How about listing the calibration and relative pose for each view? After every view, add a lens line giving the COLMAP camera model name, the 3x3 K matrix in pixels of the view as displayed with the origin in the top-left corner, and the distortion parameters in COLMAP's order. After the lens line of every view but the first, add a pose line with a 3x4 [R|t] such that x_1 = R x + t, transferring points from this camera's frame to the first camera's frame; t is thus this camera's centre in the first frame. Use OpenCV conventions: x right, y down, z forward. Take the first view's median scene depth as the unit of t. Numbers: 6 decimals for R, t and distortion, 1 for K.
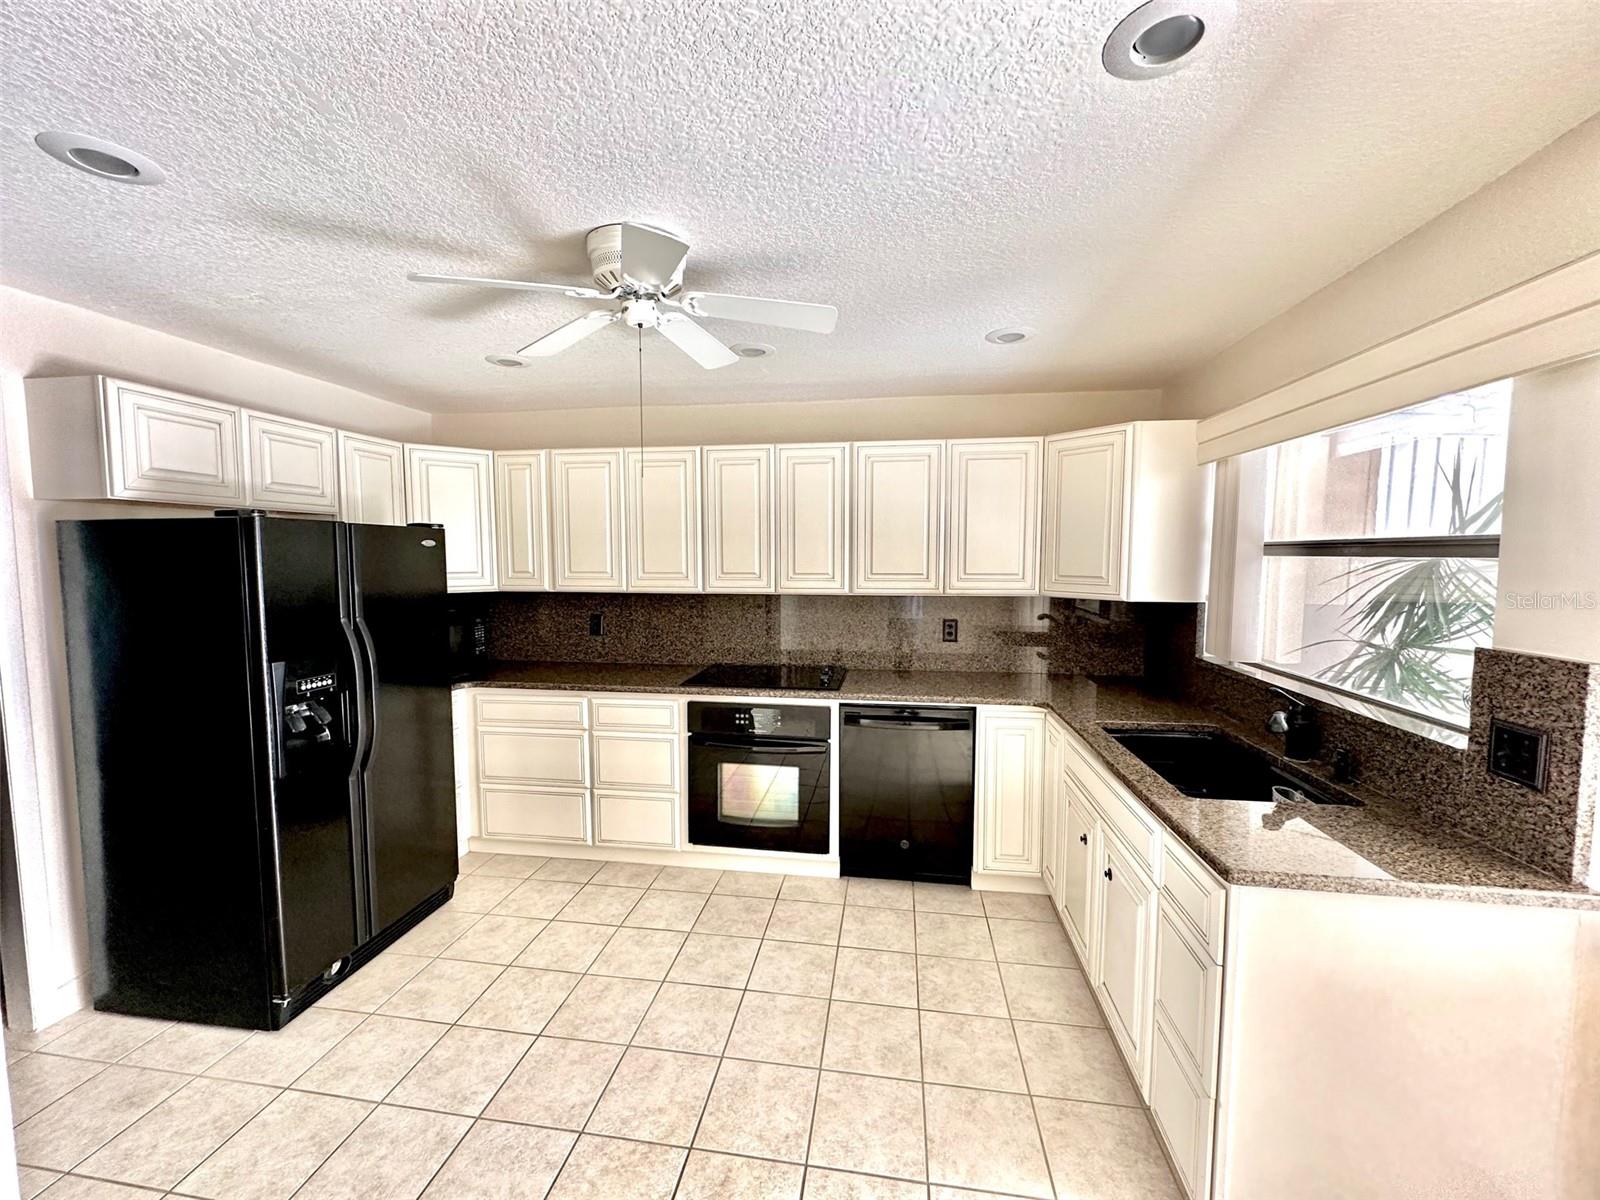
lens RADIAL K [[638.6, 0, 800.0], [0, 638.6, 600.0], [0, 0, 1]] dist [-0.001544, 0.000210]
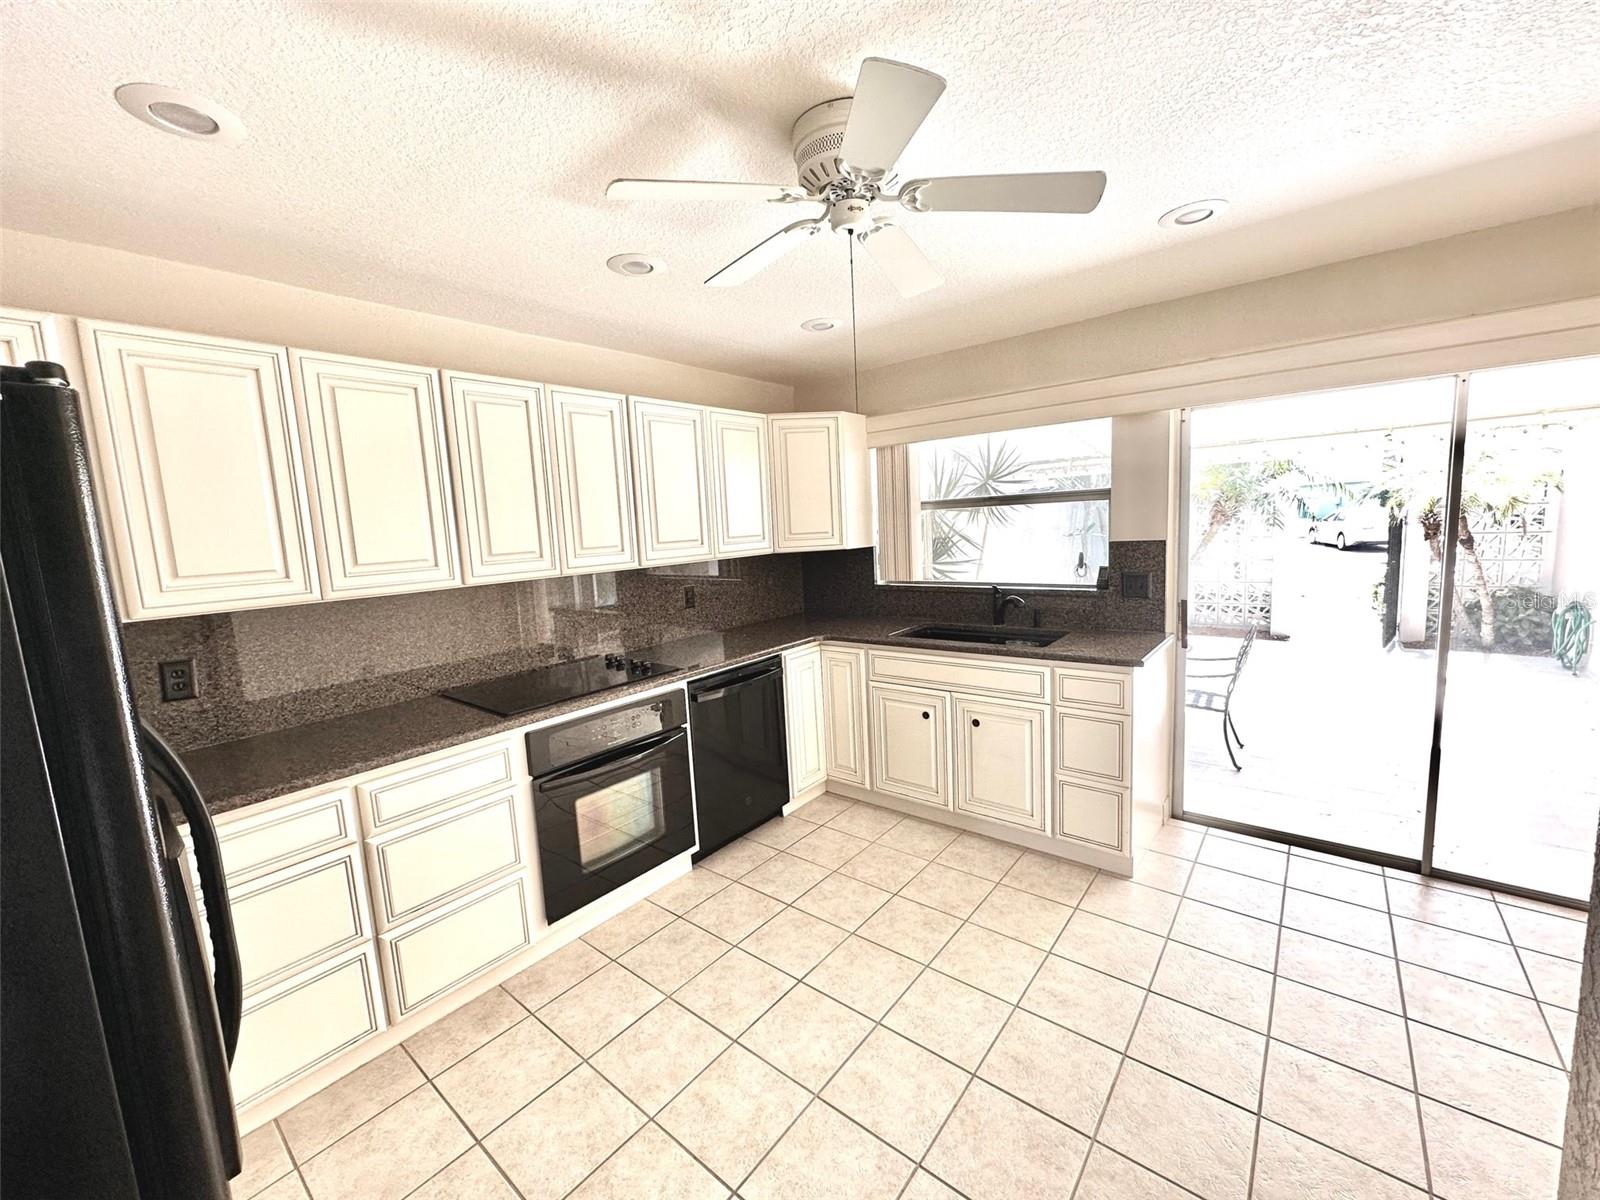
lens RADIAL K [[638.6, 0, 800.0], [0, 638.6, 600.0], [0, 0, 1]] dist [-0.001544, 0.000210]
pose [[0.508778, -0.130971, 0.850877, -0.621998], [0.113979, 0.989907, 0.084219, -0.014697], [-0.853319, 0.054133, 0.518571, 0.374309]]
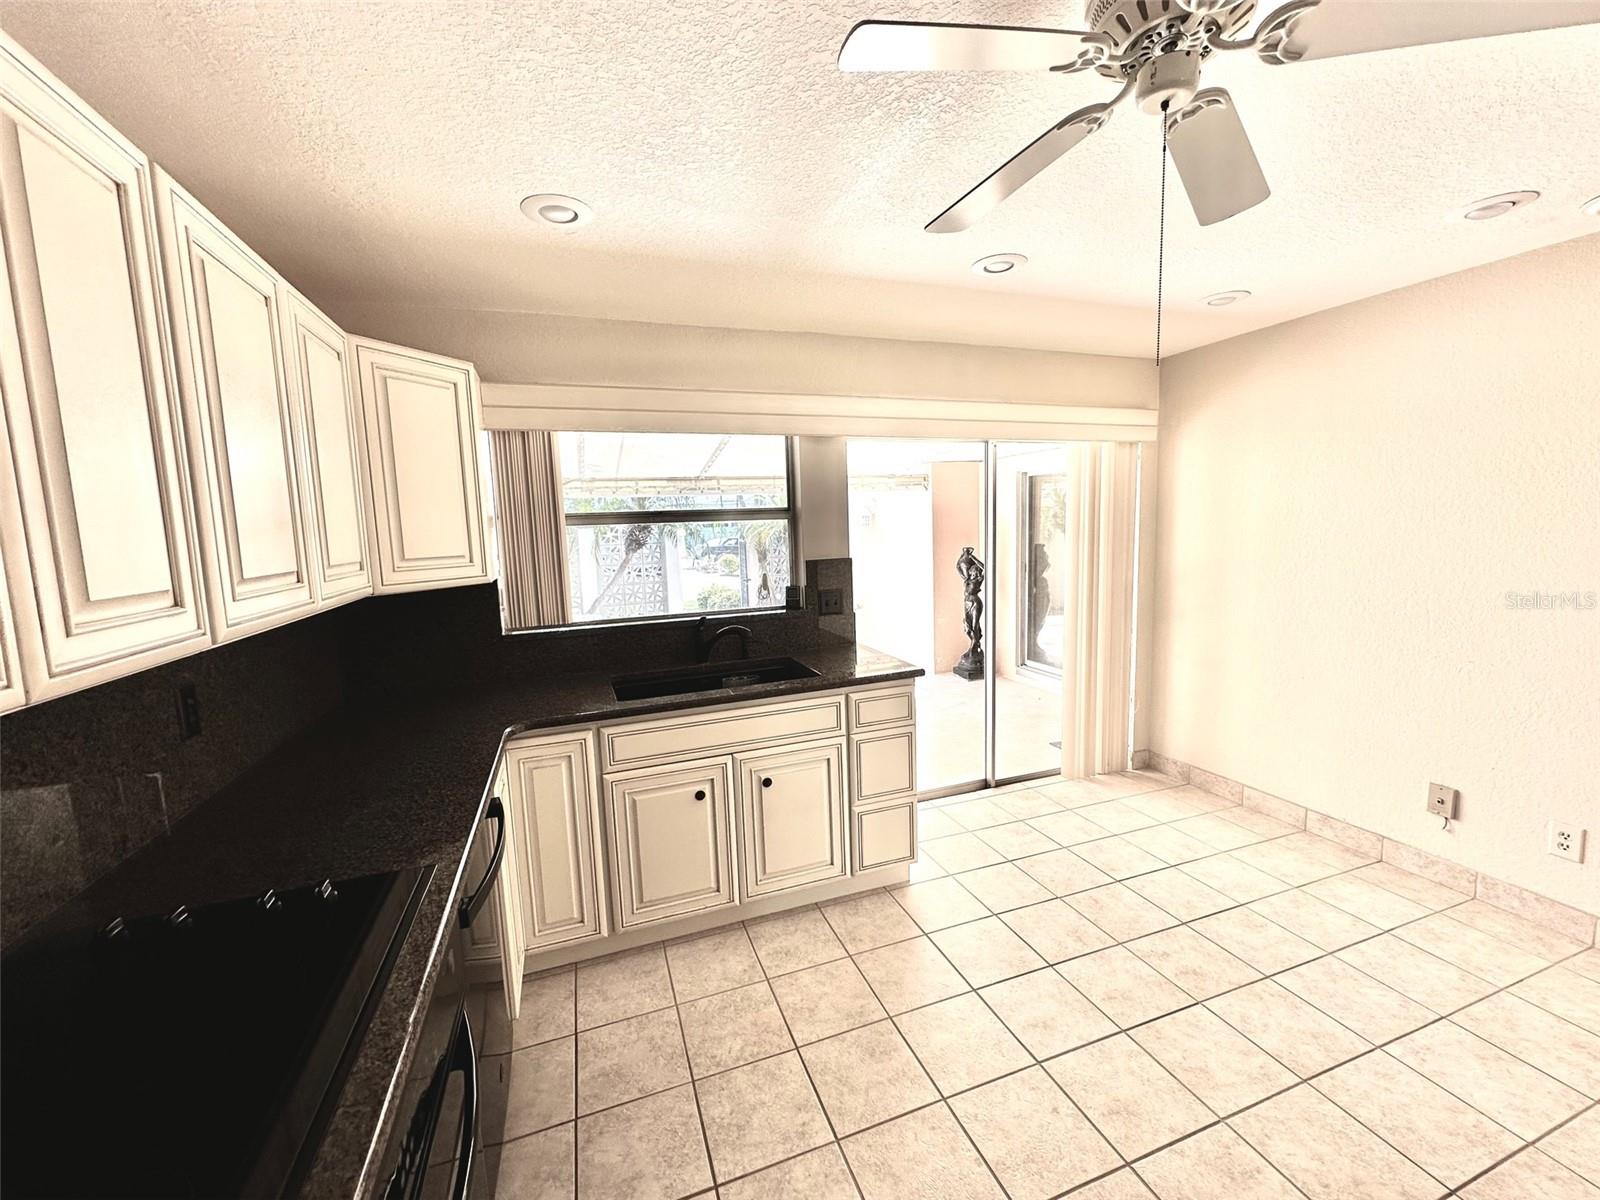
lens RADIAL K [[638.6, 0, 800.0], [0, 638.6, 600.0], [0, 0, 1]] dist [-0.001544, 0.000210]
pose [[-0.473815, -0.087732, 0.876243, -0.378777], [0.098784, 0.983450, 0.151882, -0.058221], [-0.875066, 0.158523, -0.457307, 0.955863]]
